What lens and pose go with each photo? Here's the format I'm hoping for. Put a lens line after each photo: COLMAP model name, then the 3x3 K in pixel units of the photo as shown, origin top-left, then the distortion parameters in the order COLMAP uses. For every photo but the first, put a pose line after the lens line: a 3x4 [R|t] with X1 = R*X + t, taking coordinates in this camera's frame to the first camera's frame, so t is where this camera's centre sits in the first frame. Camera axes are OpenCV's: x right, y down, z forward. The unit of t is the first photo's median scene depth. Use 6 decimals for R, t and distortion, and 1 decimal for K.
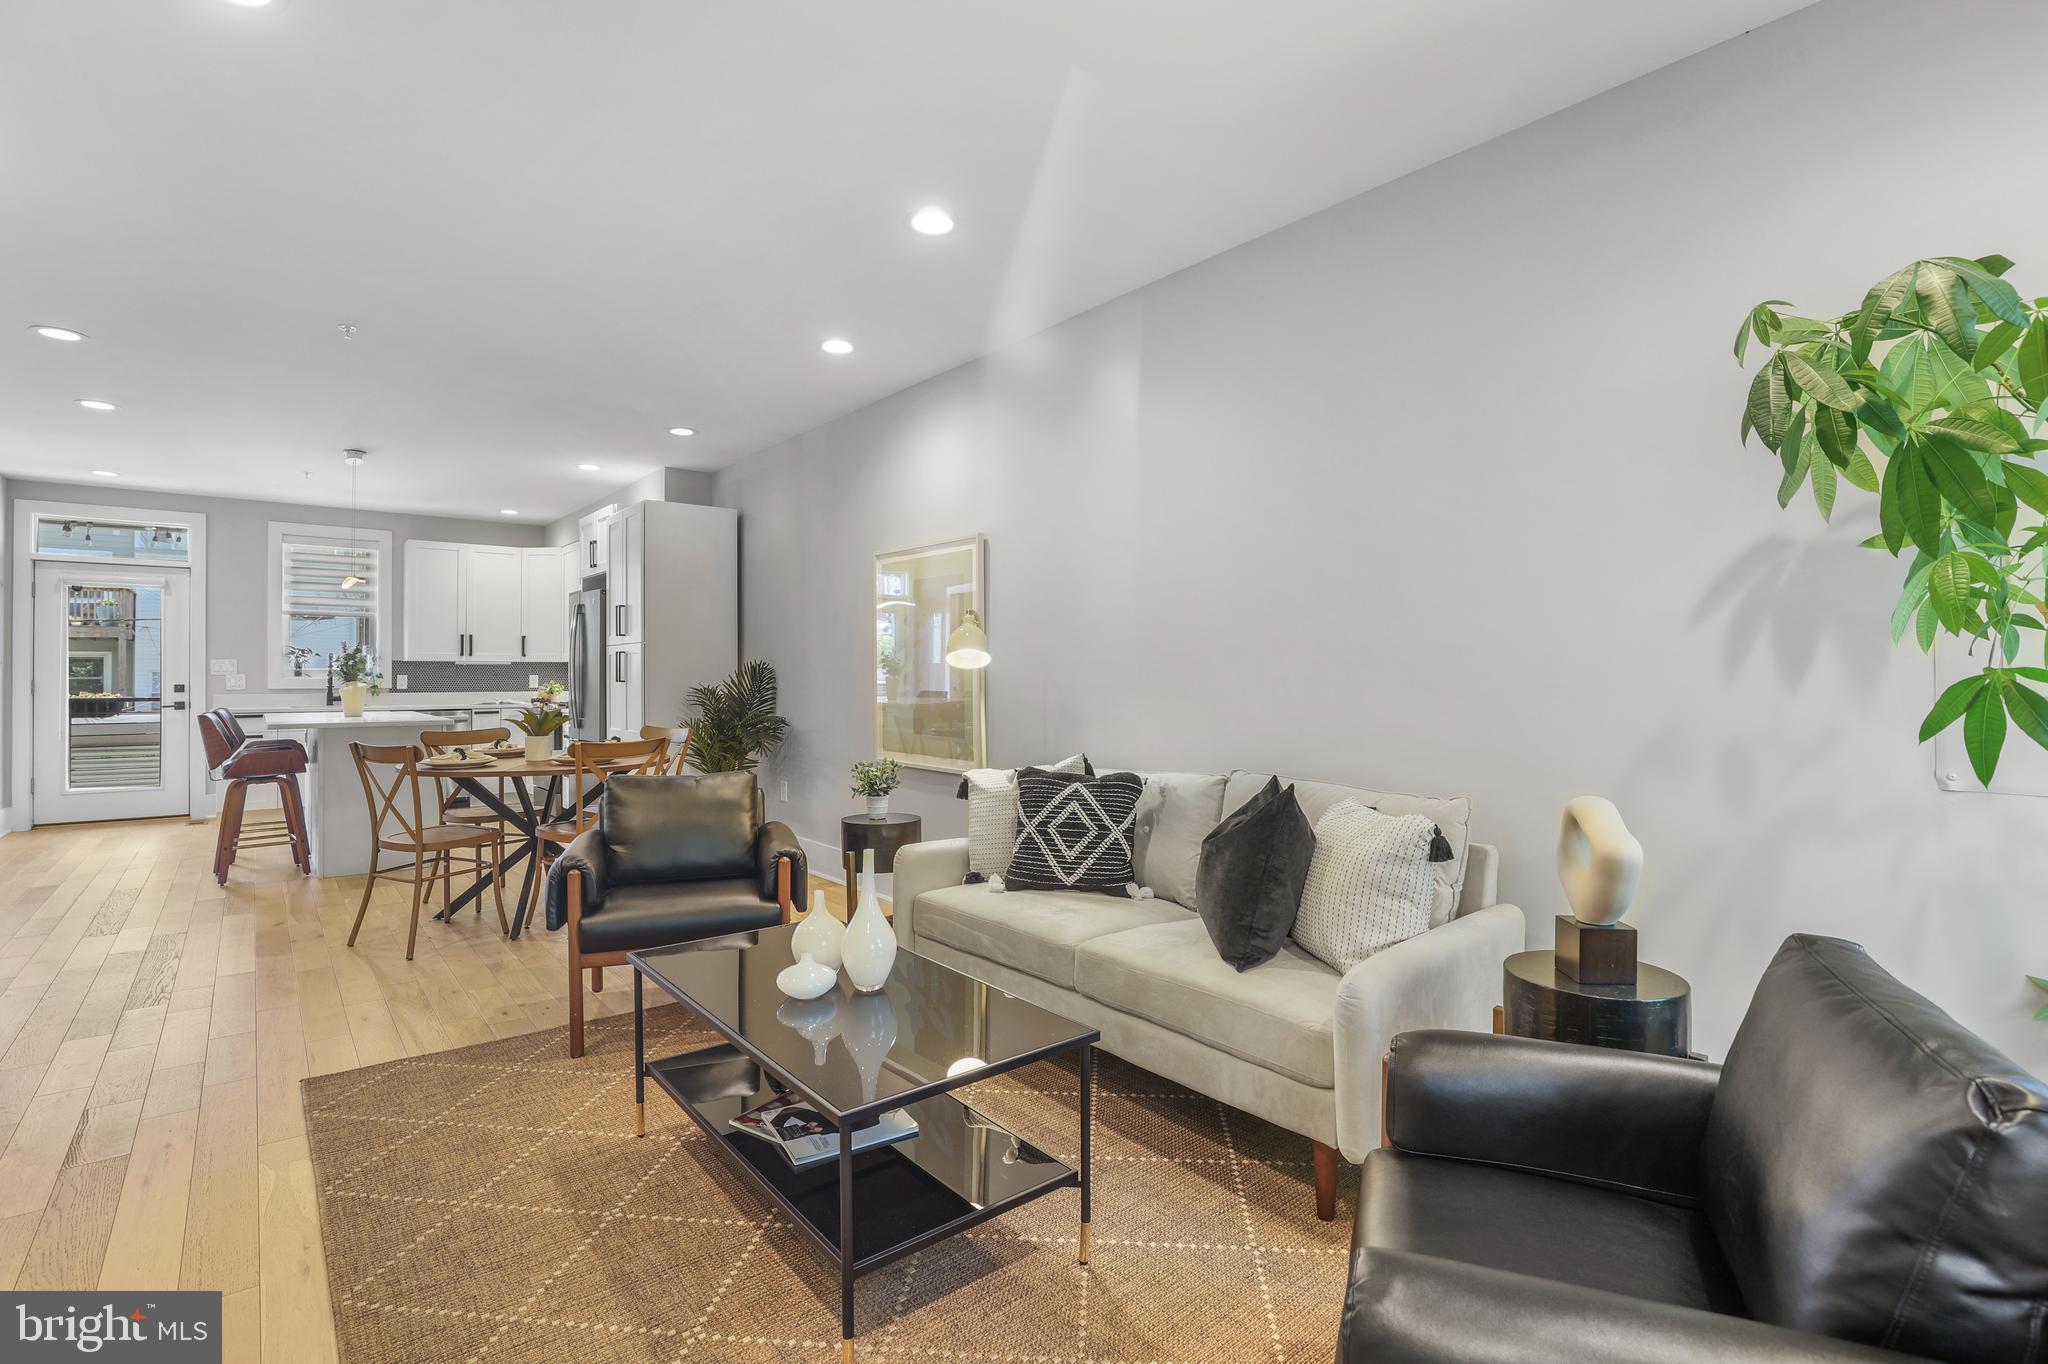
lens RADIAL K [[953.5, 0, 1028.3], [0, 953.5, 667.9], [0, 0, 1]] dist [-0.029413, 0.007483]
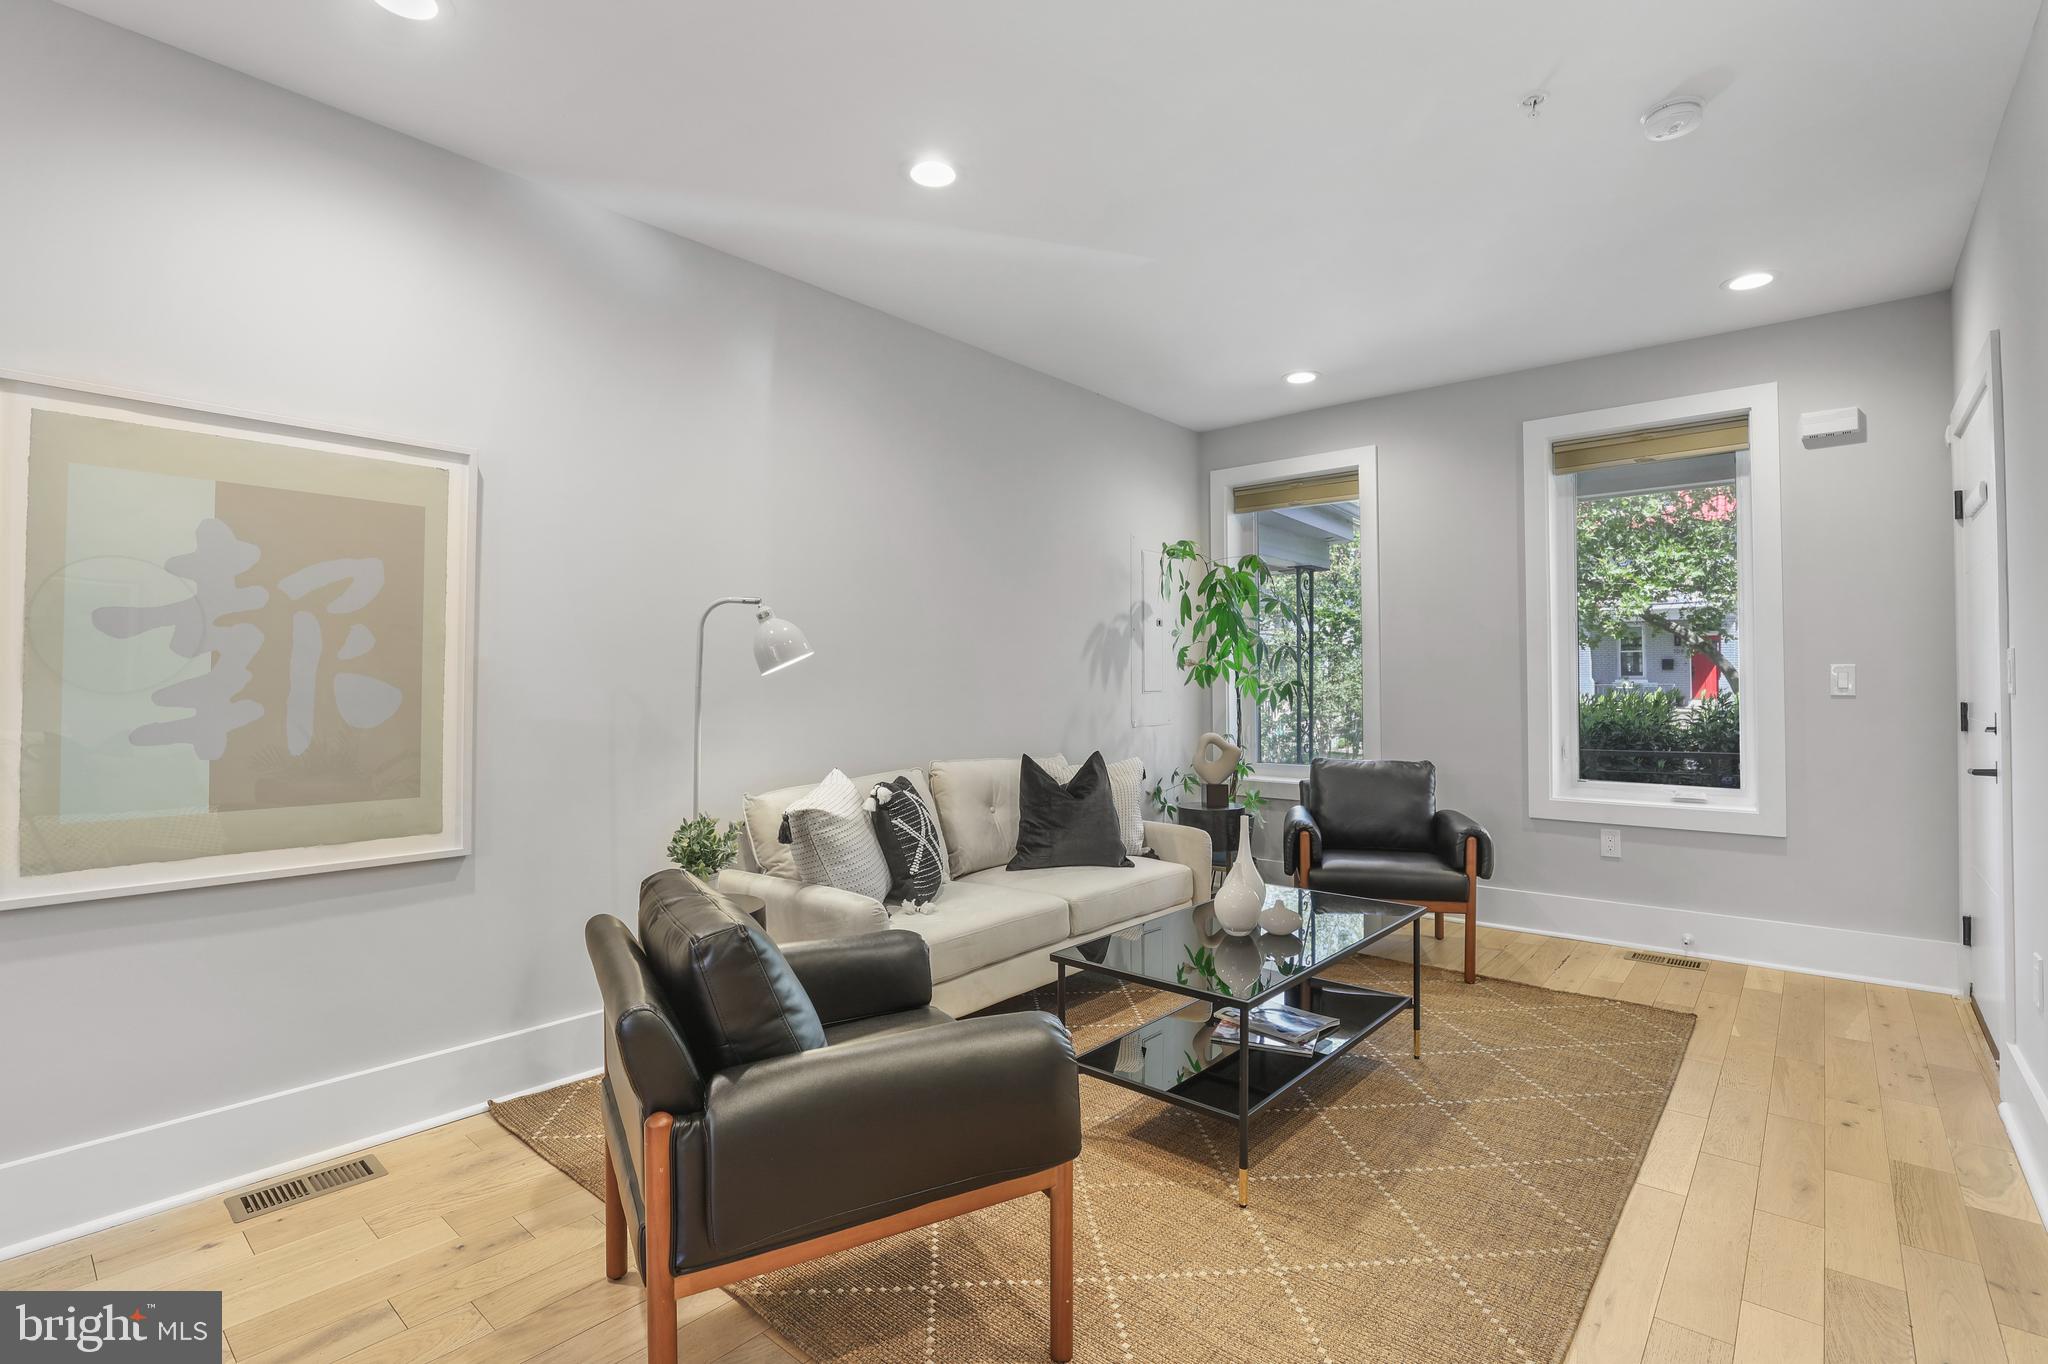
lens RADIAL K [[941.9, 0, 1039.5], [0, 941.9, 665.7], [0, 0, 1]] dist [-0.024728, 0.000825]
pose [[-0.178284, 0.020640, 0.983763, -0.462830], [-0.003005, 0.999764, -0.021521, 0.004324], [-0.983975, -0.006793, -0.178179, 0.501019]]
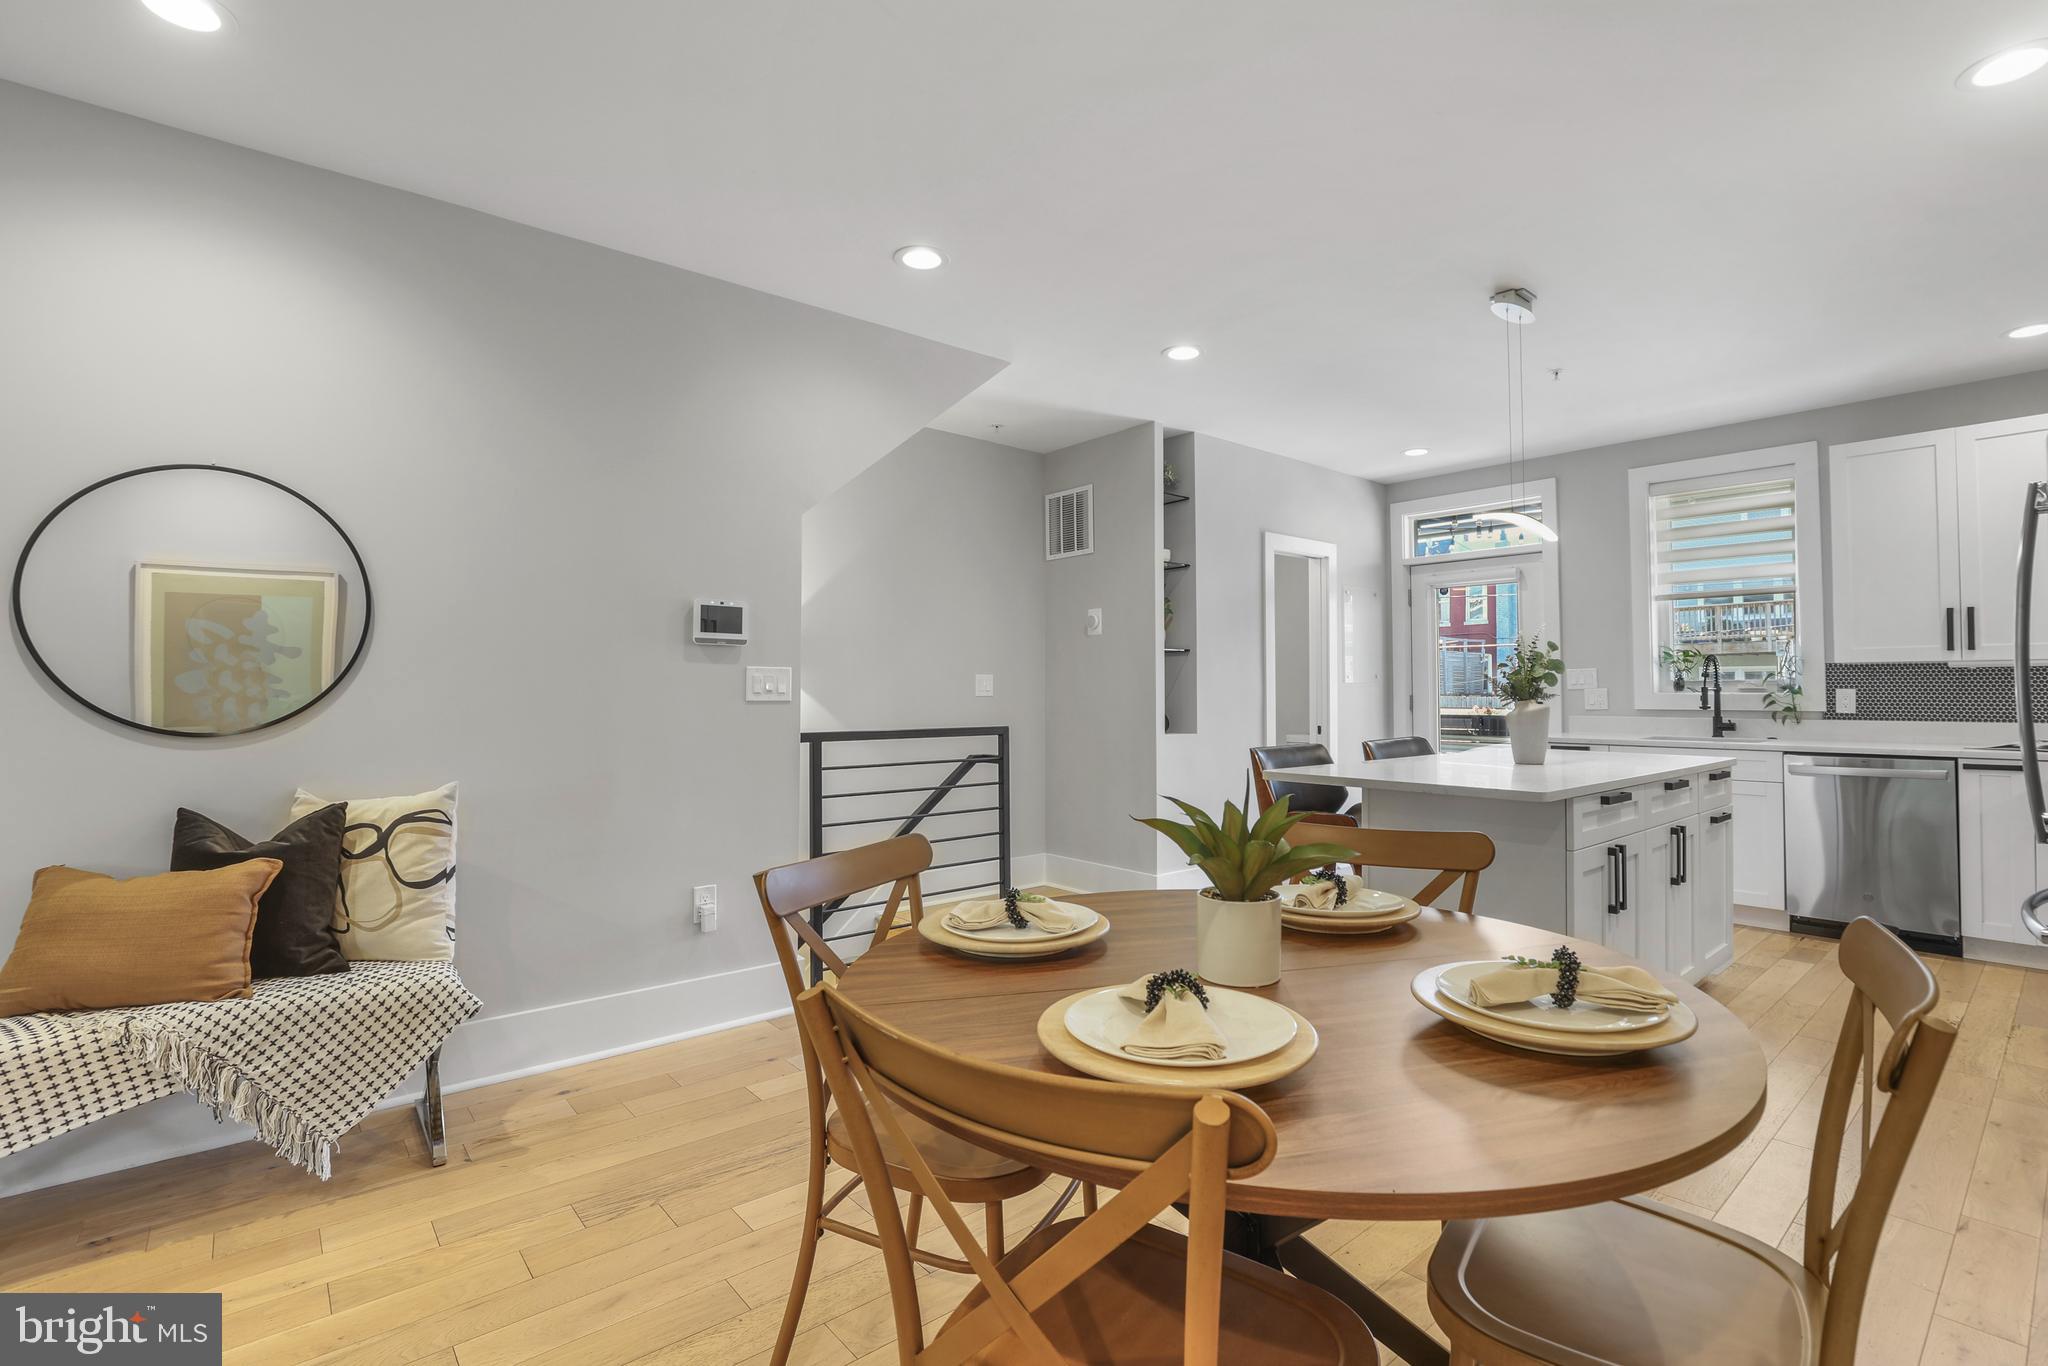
lens RADIAL K [[941.9, 0, 1039.5], [0, 941.9, 666.7], [0, 0, 1]] dist [-0.024728, 0.000825]
pose [[0.035671, -0.026077, -0.999023, -0.165586], [0.008441, 0.999632, -0.025792, 0.006047], [0.999328, -0.007512, 0.035878, 0.651338]]
